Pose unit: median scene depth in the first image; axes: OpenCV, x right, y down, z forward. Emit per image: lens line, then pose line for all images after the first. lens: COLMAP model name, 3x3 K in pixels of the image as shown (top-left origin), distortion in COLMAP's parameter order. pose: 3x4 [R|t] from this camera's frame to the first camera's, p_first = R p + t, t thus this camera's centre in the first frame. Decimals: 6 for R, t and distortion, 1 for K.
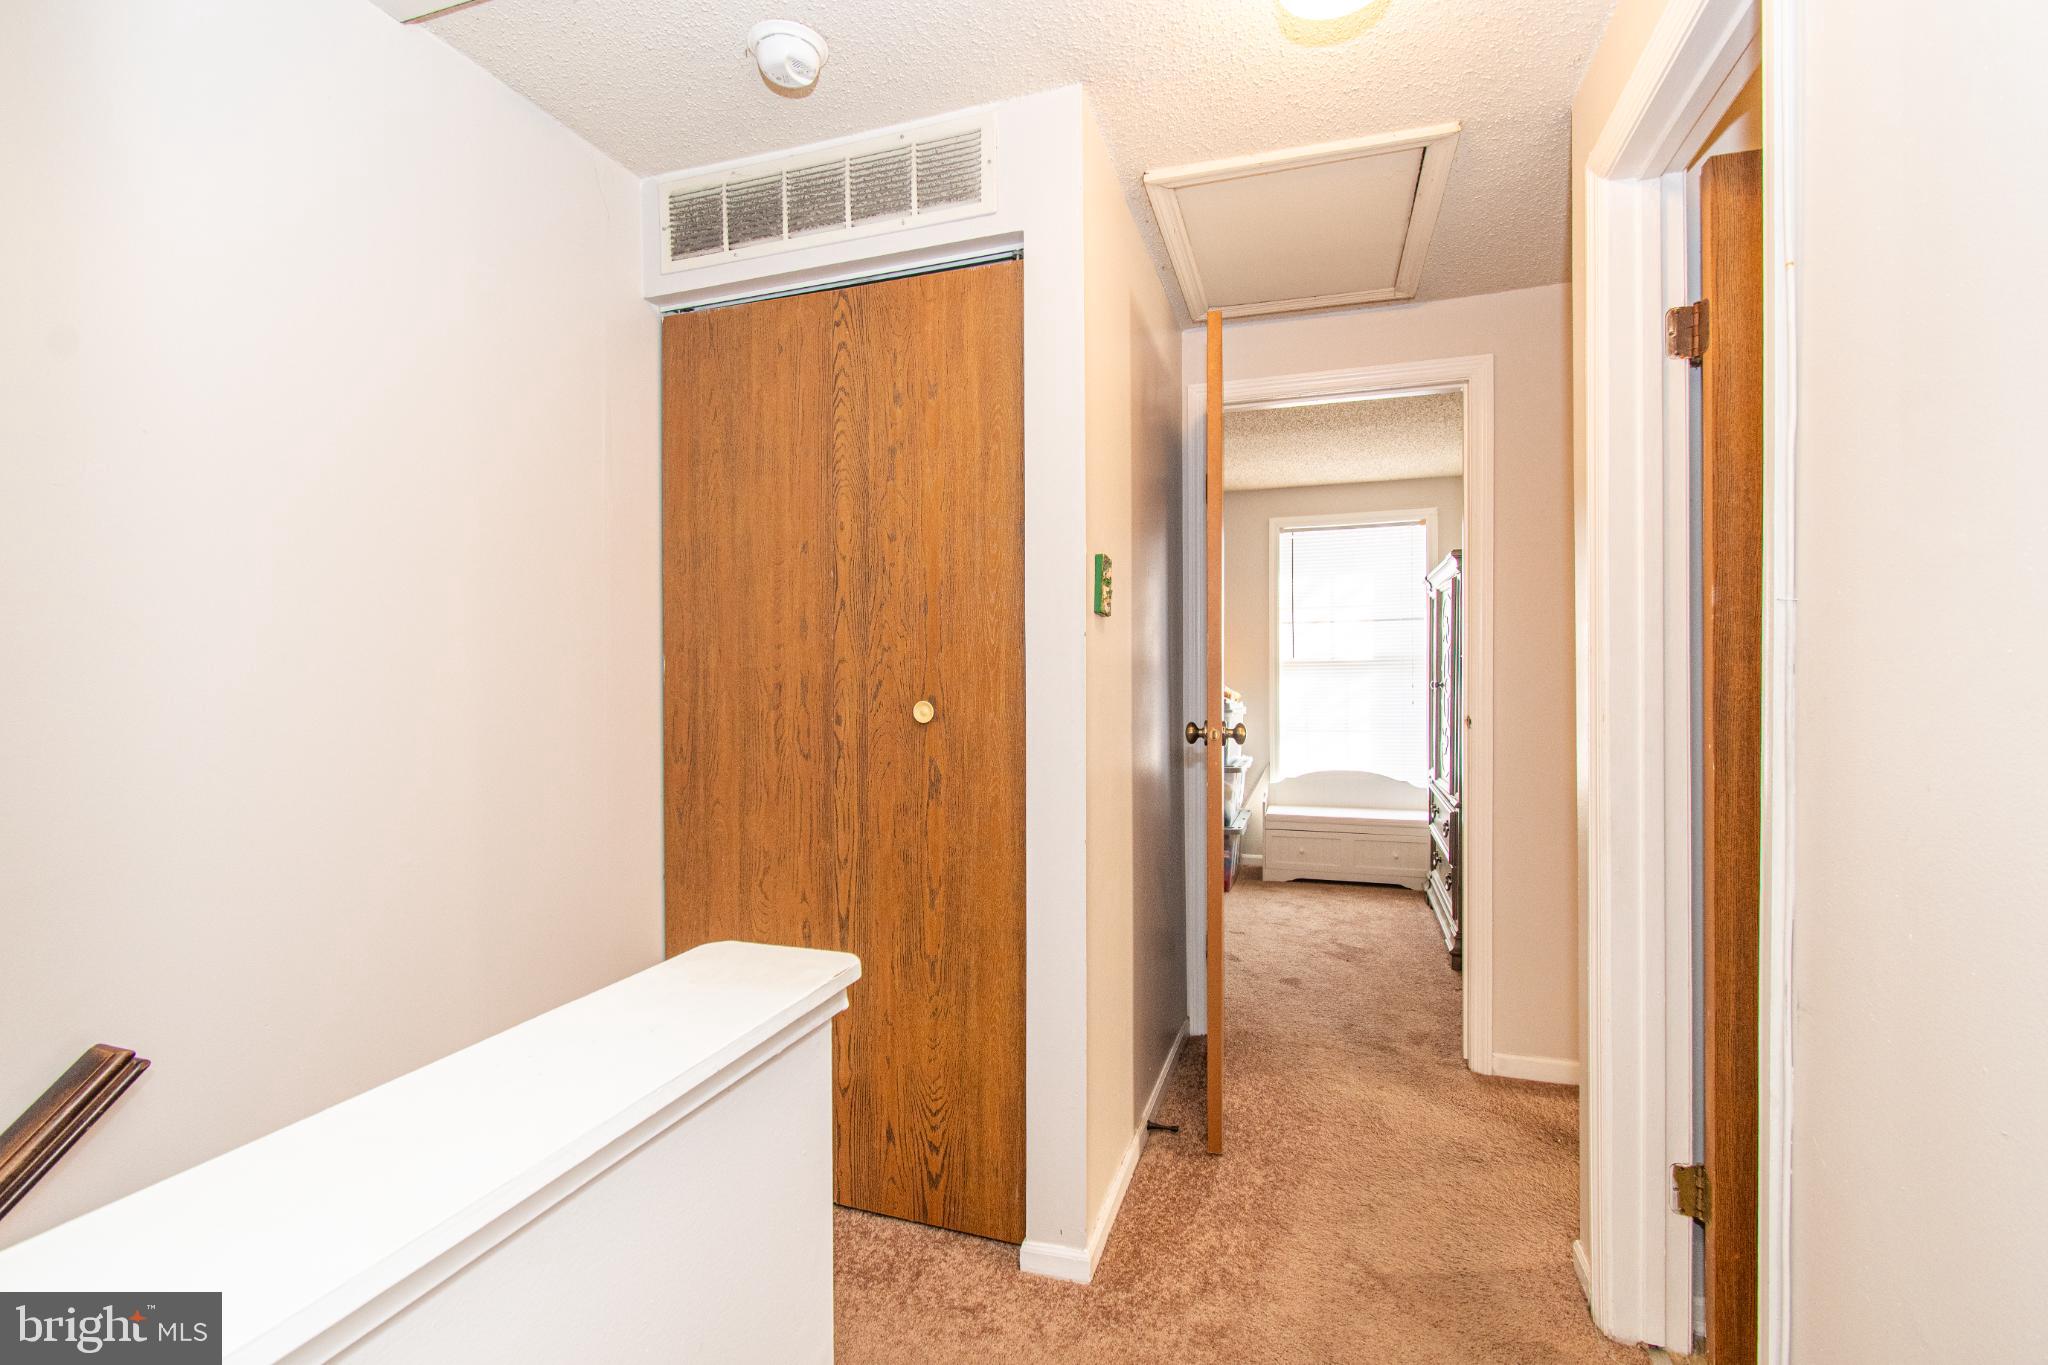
lens RADIAL K [[902.0, 0, 1011.2], [0, 902.0, 678.1], [0, 0, 1]] dist [-0.000510, -0.005887]
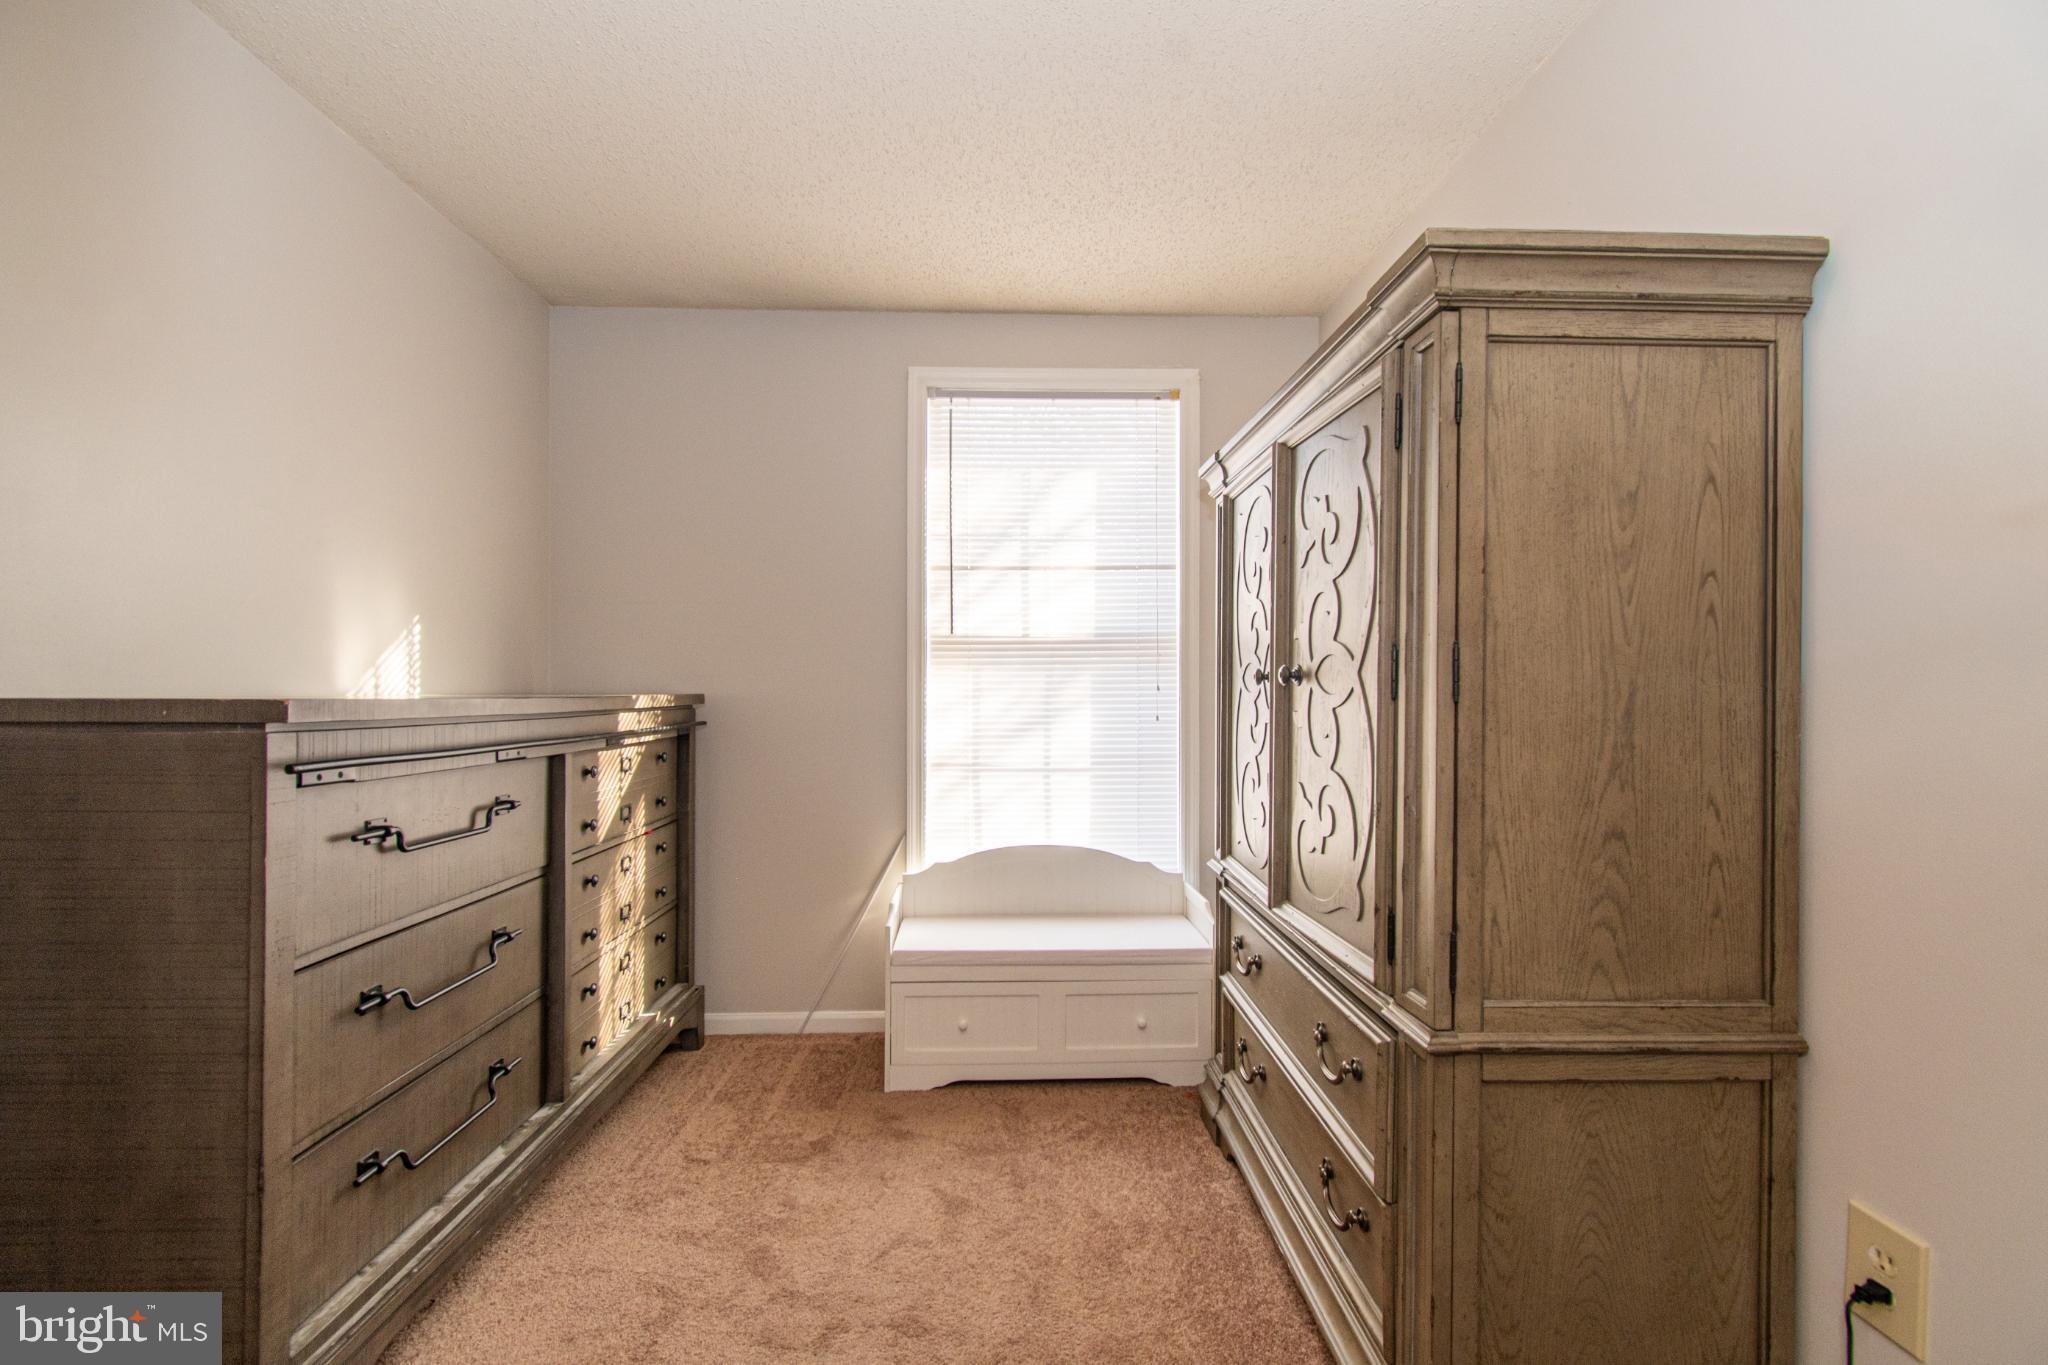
lens RADIAL K [[902.0, 0, 1020.0], [0, 902.0, 689.8], [0, 0, 1]] dist [-0.000510, -0.005887]
pose [[0.931340, 0.009459, 0.364029, 0.166801], [-0.006141, 0.999928, -0.010269, 0.016216], [-0.364100, 0.007328, 0.931331, 0.519334]]
